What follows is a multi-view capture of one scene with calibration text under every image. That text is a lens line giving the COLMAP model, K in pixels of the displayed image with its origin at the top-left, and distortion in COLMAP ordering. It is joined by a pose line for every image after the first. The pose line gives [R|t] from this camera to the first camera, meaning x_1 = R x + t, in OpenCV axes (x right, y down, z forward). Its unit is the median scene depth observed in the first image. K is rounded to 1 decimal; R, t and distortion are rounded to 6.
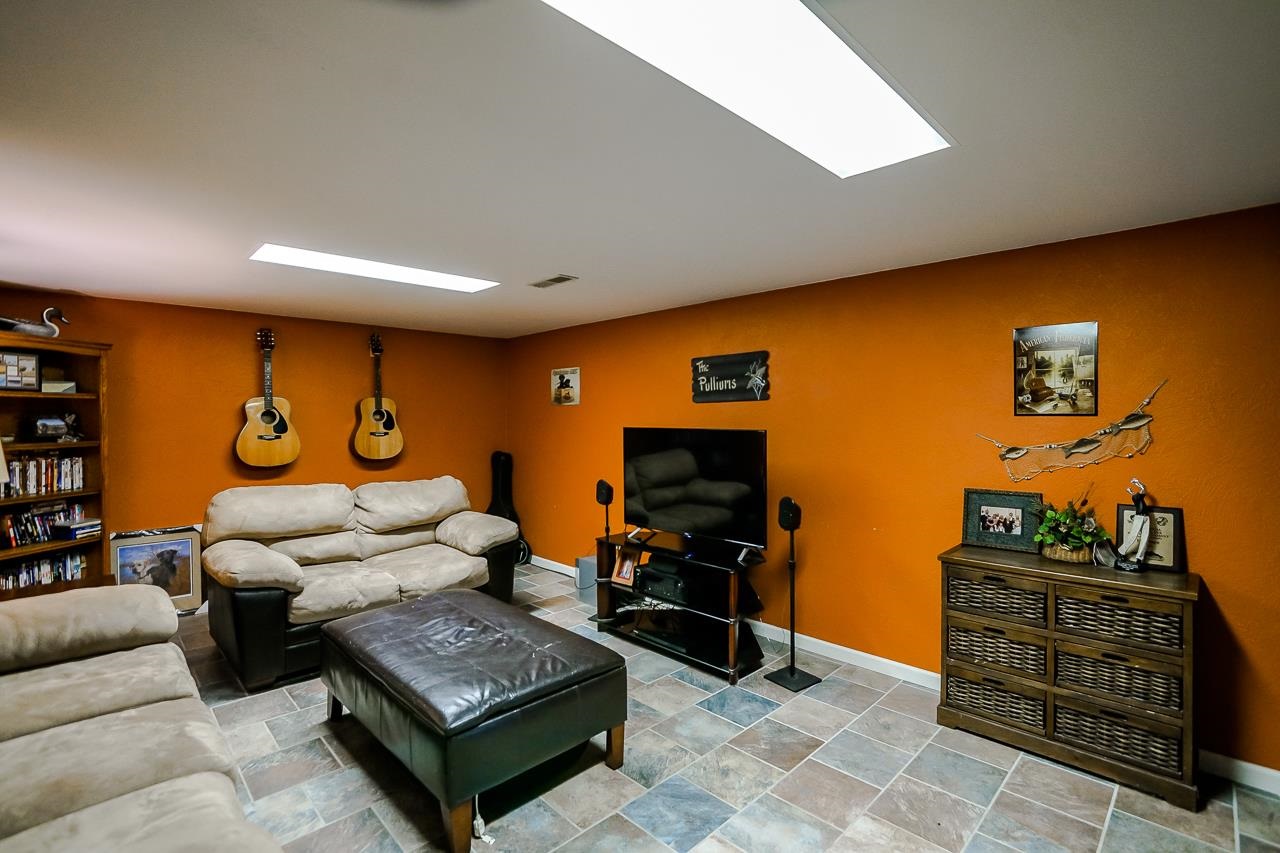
lens RADIAL K [[585.3, 0, 641.1], [0, 585.3, 421.8], [0, 0, 1]] dist [-0.059001, 0.022147]
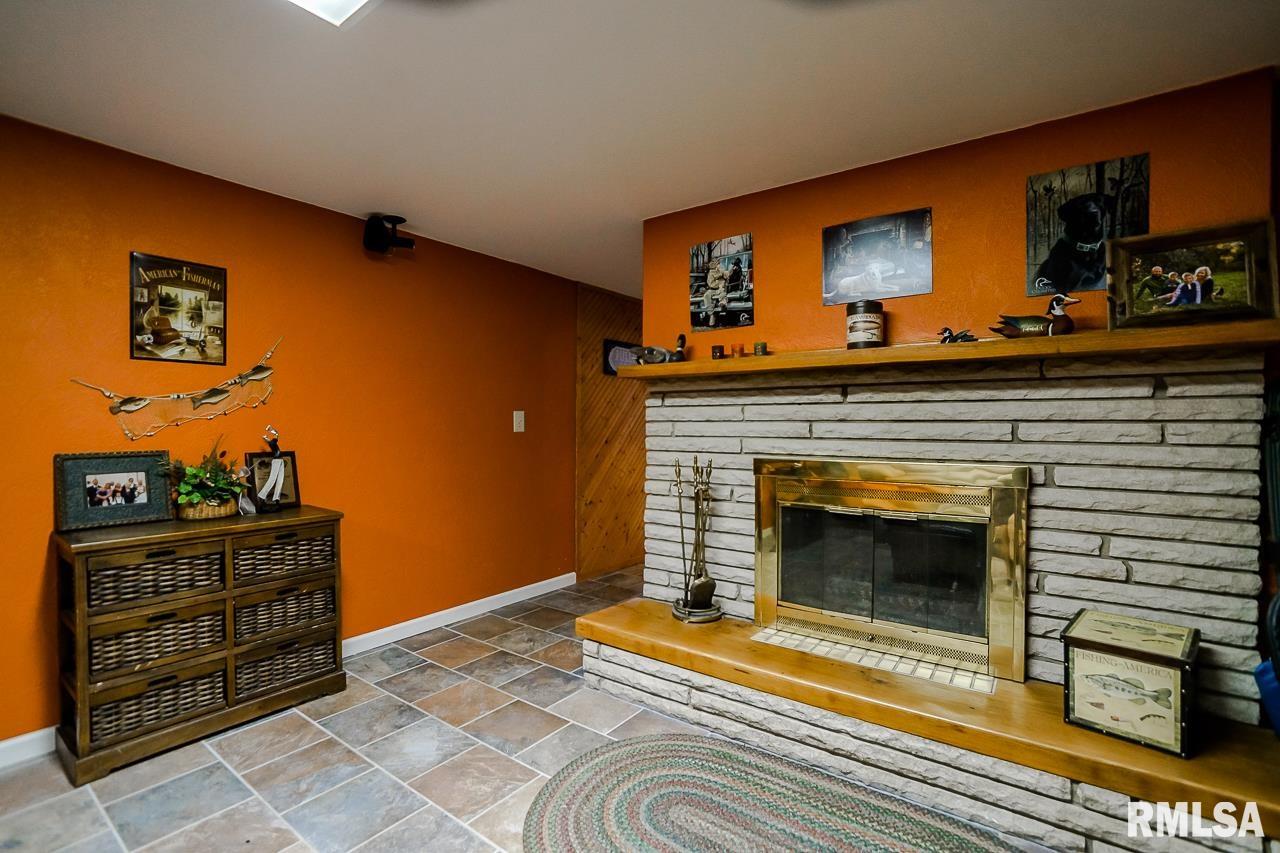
lens RADIAL K [[582.7, 0, 639.1], [0, 582.7, 429.4], [0, 0, 1]] dist [-0.054582, 0.019987]
pose [[-0.163789, -0.012363, 0.986418, -0.243811], [0.001945, 0.999915, 0.012855, 0.076767], [-0.986493, 0.004024, -0.163751, 0.397686]]
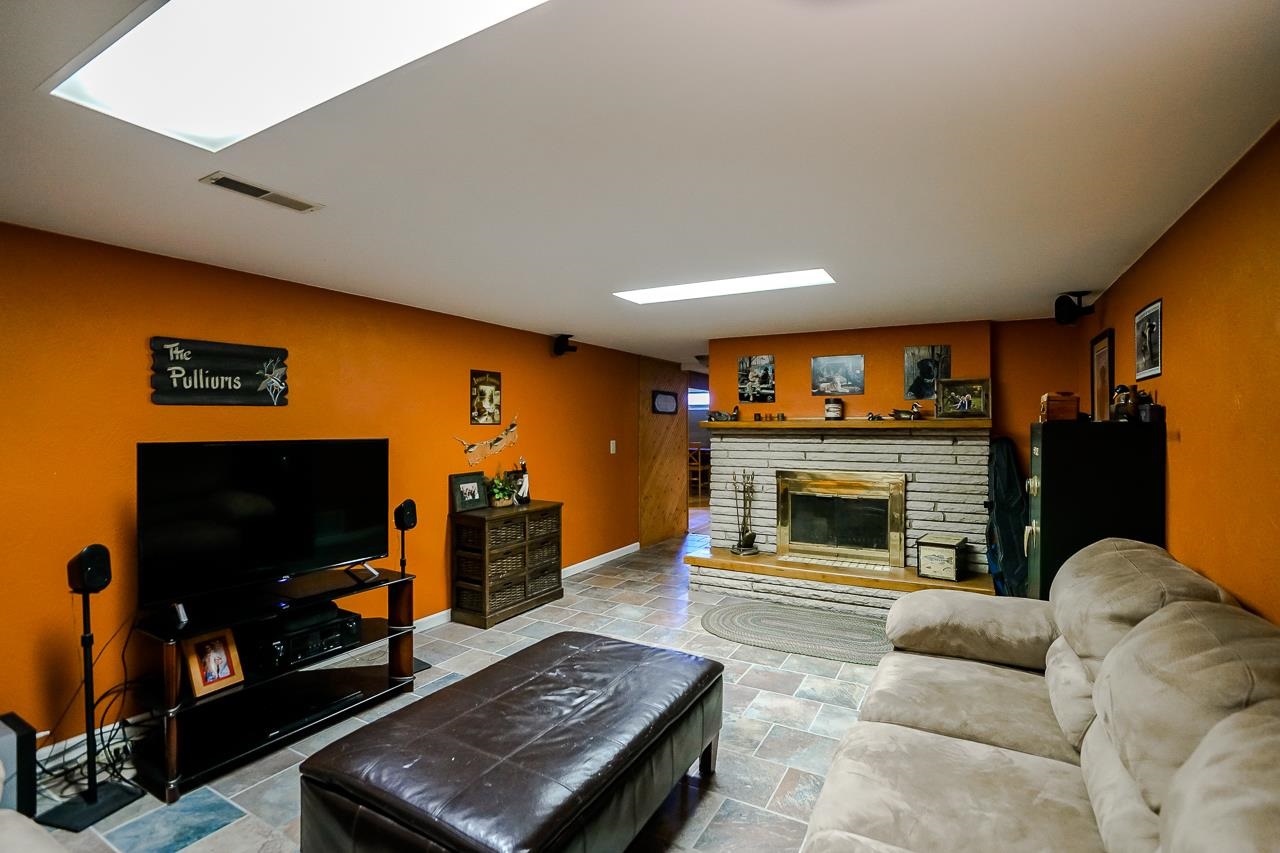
lens RADIAL K [[575.1, 0, 618.2], [0, 575.1, 435.8], [0, 0, 1]] dist [-0.042415, 0.000073]
pose [[-0.241708, -0.016374, 0.970211, -0.930377], [0.009359, 0.999772, 0.019205, -0.005770], [-0.970304, 0.013722, -0.241500, 0.935503]]
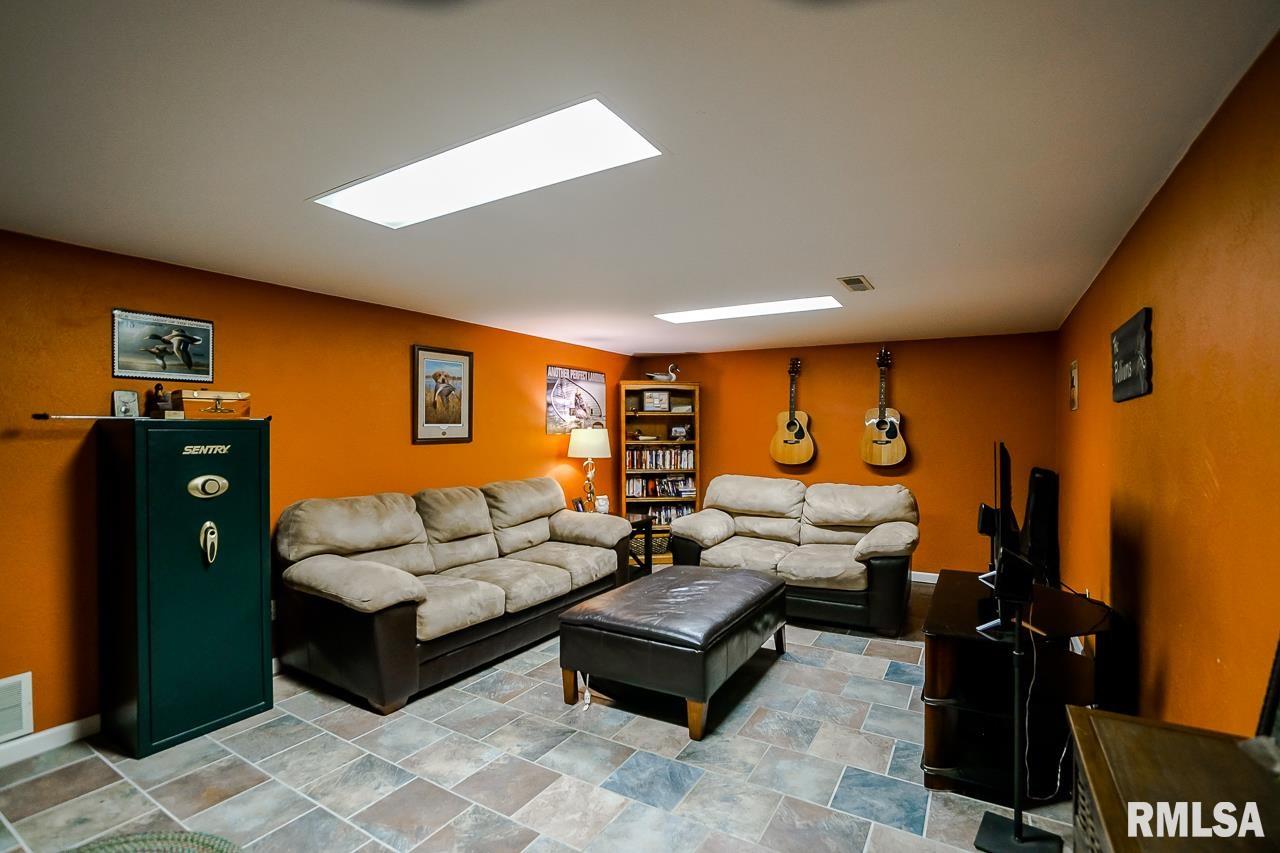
lens RADIAL K [[585.3, 0, 641.1], [0, 585.3, 421.8], [0, 0, 1]] dist [-0.059001, 0.022147]
pose [[0.267465, -0.010452, -0.963511, 0.802866], [-0.009978, 0.999858, -0.013616, 0.004389], [0.963516, 0.013256, 0.267322, 0.474603]]
